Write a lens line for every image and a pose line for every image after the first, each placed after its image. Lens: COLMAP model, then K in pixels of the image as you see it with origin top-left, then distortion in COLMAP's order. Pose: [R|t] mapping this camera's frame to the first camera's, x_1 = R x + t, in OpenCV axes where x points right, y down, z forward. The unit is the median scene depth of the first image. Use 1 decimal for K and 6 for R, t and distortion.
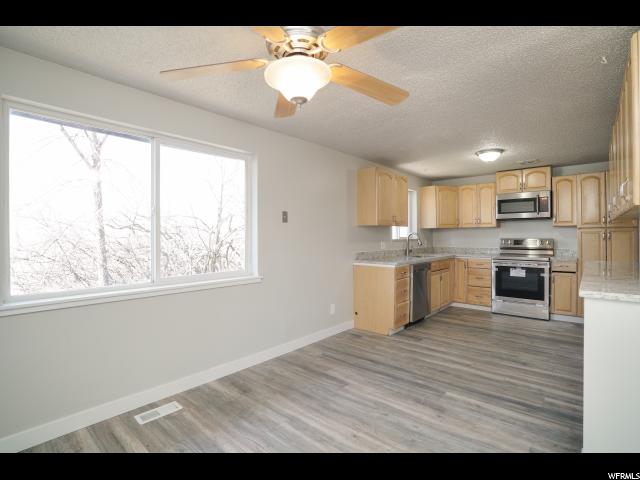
lens RADIAL K [[323.5, 0, 312.0], [0, 323.5, 237.6], [0, 0, 1]] dist [-0.004195, -0.000410]
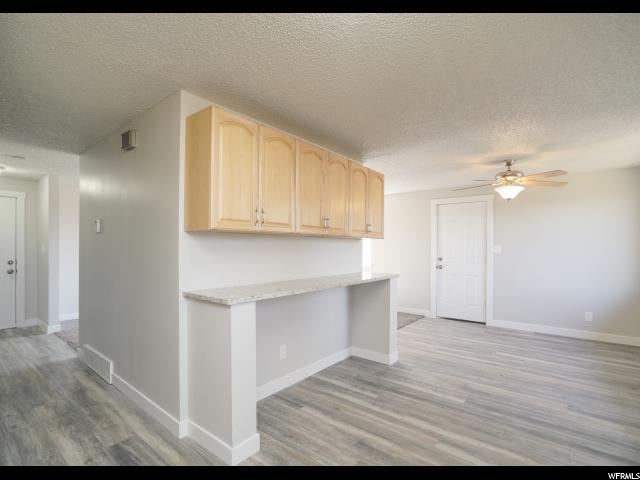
lens RADIAL K [[307.9, 0, 317.5], [0, 307.9, 250.4], [0, 0, 1]] dist [0.000619, 0.000557]
pose [[-0.998757, 0.001219, -0.049821, 0.705104], [0.000884, 0.999977, 0.006743, -0.011616], [0.049828, 0.006691, -0.998735, 1.478060]]
